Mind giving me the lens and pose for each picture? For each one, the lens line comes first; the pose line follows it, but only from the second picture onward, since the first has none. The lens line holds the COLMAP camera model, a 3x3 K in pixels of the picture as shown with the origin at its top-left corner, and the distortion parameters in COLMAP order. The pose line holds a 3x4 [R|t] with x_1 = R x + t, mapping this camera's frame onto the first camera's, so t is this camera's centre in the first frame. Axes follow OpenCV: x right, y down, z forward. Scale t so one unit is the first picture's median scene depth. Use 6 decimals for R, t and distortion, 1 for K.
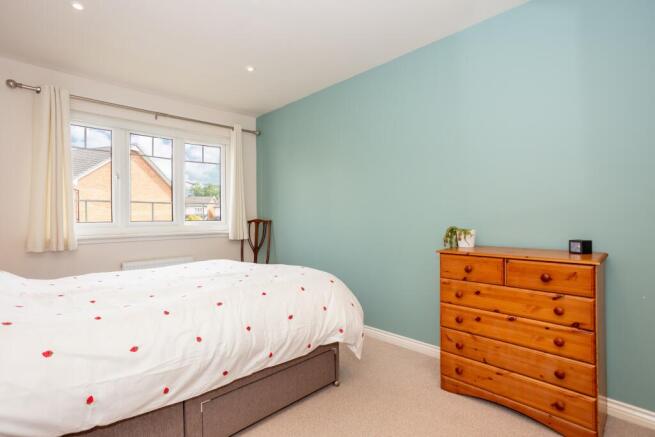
lens RADIAL K [[313.6, 0, 323.8], [0, 313.6, 217.0], [0, 0, 1]] dist [-0.056537, 0.036724]
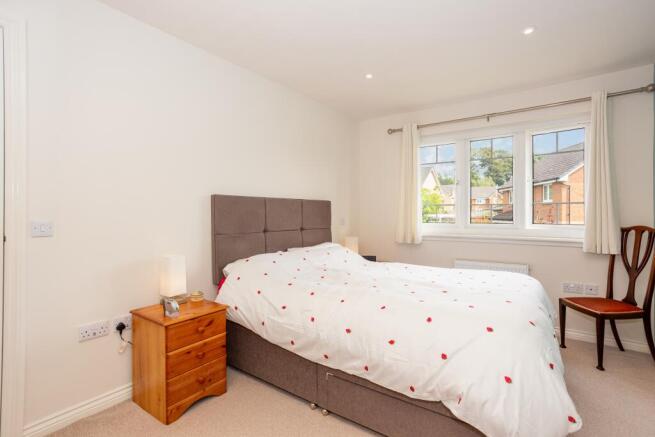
lens RADIAL K [[313.6, 0, 323.8], [0, 313.6, 217.0], [0, 0, 1]] dist [-0.056537, 0.036724]
pose [[0.178243, 0.022522, -0.983729, 0.420504], [-0.001063, 0.999742, 0.022696, -0.037456], [0.983986, -0.003000, 0.178221, 0.366825]]
